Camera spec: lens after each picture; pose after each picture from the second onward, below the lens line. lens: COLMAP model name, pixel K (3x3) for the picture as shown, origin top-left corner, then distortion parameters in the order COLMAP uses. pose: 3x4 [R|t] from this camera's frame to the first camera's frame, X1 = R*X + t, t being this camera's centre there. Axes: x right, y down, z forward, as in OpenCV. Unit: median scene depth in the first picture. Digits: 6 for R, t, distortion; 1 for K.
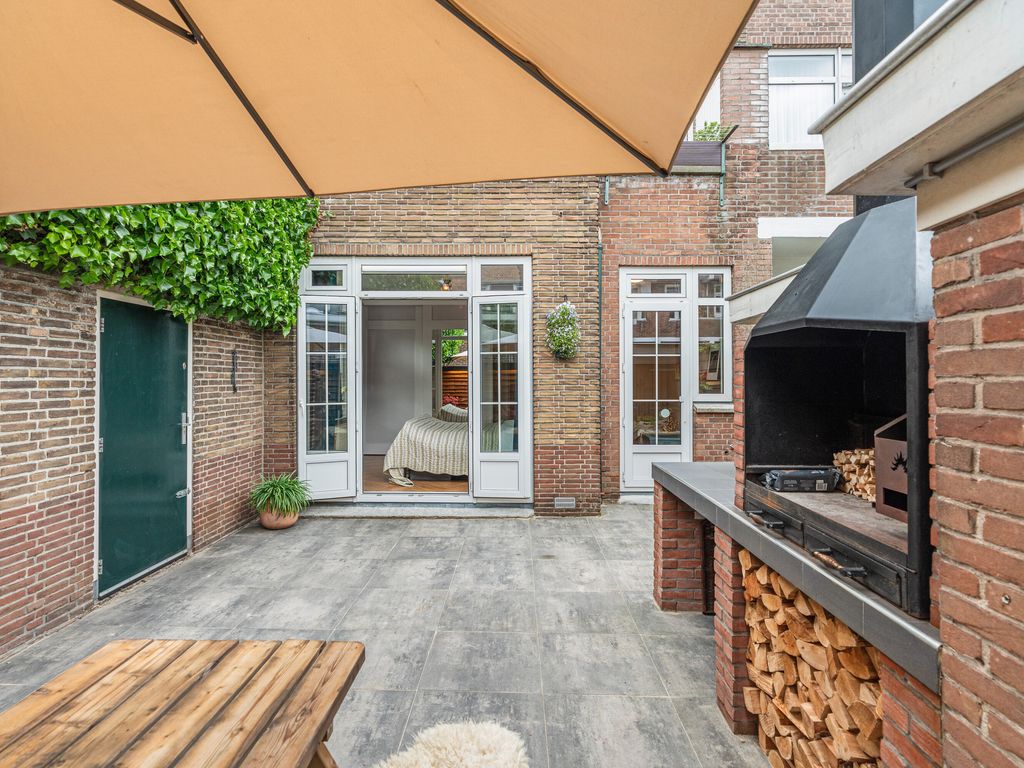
lens RADIAL K [[533.0, 0, 511.2], [0, 533.0, 374.0], [0, 0, 1]] dist [-0.000347, 0.000764]
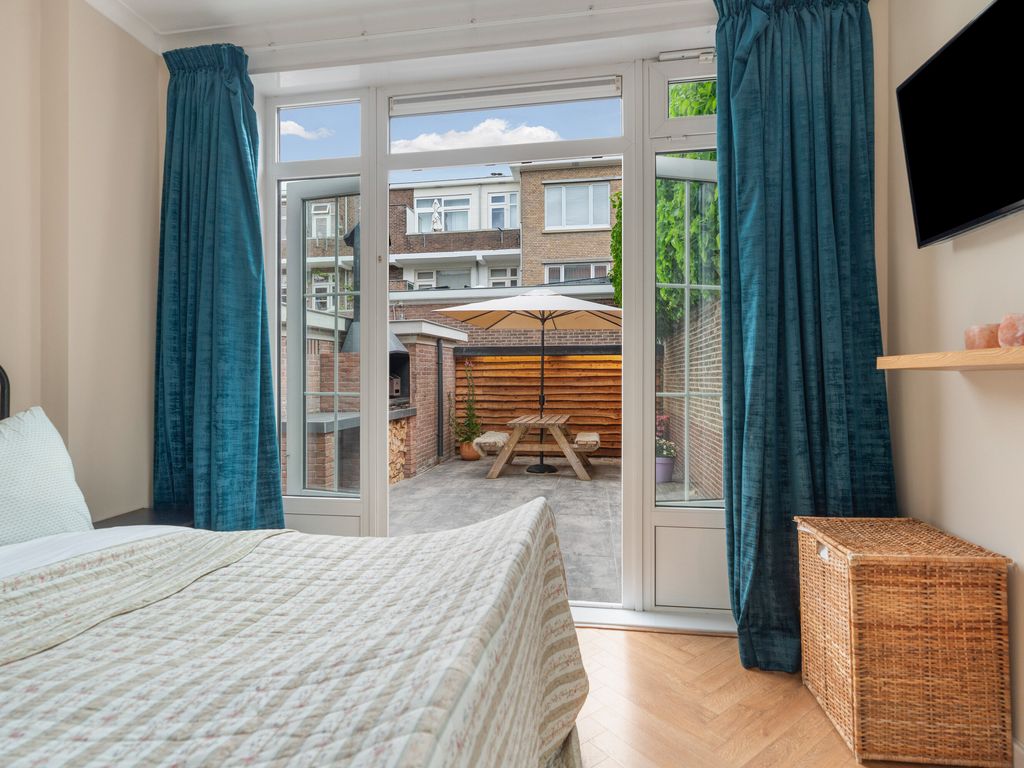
lens RADIAL K [[530.2, 0, 512.0], [0, 530.2, 384.0], [0, 0, 1]] dist [0.000264, 0.000965]
pose [[-0.990128, 0.003911, 0.140112, -0.255881], [0.003952, 0.999992, 0.000009, 0.046335], [-0.140111, 0.000562, -0.990136, 1.467900]]
